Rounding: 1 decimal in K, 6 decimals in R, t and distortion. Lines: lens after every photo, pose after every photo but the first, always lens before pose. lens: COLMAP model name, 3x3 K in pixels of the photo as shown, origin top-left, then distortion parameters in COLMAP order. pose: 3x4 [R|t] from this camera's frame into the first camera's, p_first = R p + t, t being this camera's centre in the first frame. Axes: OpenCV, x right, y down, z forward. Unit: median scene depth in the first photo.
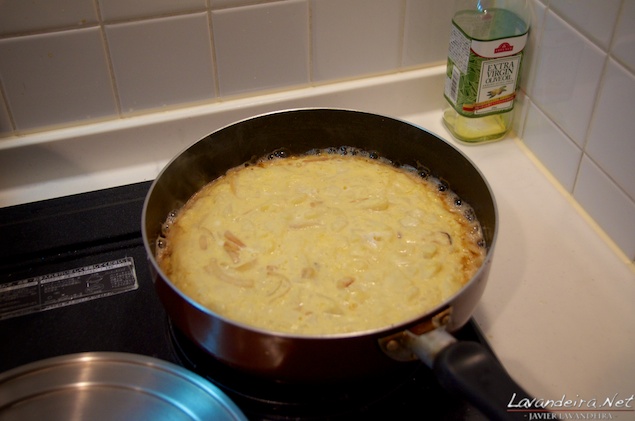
lens RADIAL K [[780.7, 0, 316.9], [0, 780.7, 211.5], [0, 0, 1]] dist [0.050875, 0.000000]
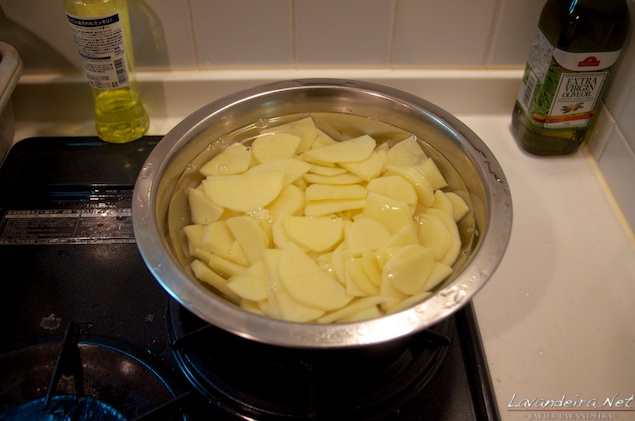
lens RADIAL K [[574.0, 0, 336.0], [0, 574.0, 226.1], [0, 0, 1]] dist [-0.019334, -0.024013]
pose [[0.966281, 0.206323, -0.154054, 0.090958], [-0.183899, 0.971744, 0.147968, -0.063950], [0.180231, -0.114648, 0.976920, 0.261240]]
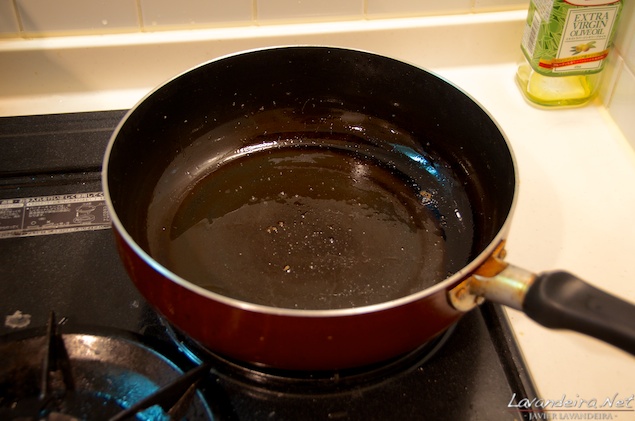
lens RADIAL K [[883.2, 0, 313.9], [0, 883.2, 213.7], [0, 0, 1]] dist [0.128992, 0.000000]
pose [[0.987963, 0.126241, -0.089404, 0.055445], [-0.121156, 0.990806, 0.060203, -0.000616], [0.096183, -0.048647, 0.994174, 0.015536]]
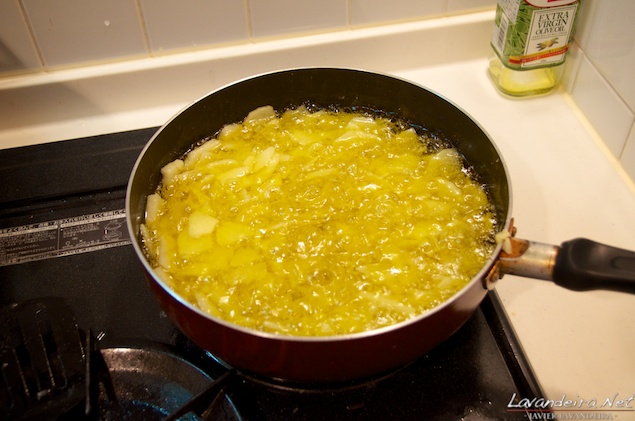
lens RADIAL K [[740.1, 0, 314.3], [0, 740.1, 212.4], [0, 0, 1]] dist [0.021275, 0.000000]
pose [[0.995027, 0.057551, -0.081299, 0.038715], [-0.047687, 0.991815, 0.118447, -0.046744], [0.087450, -0.113981, 0.989627, 0.084994]]
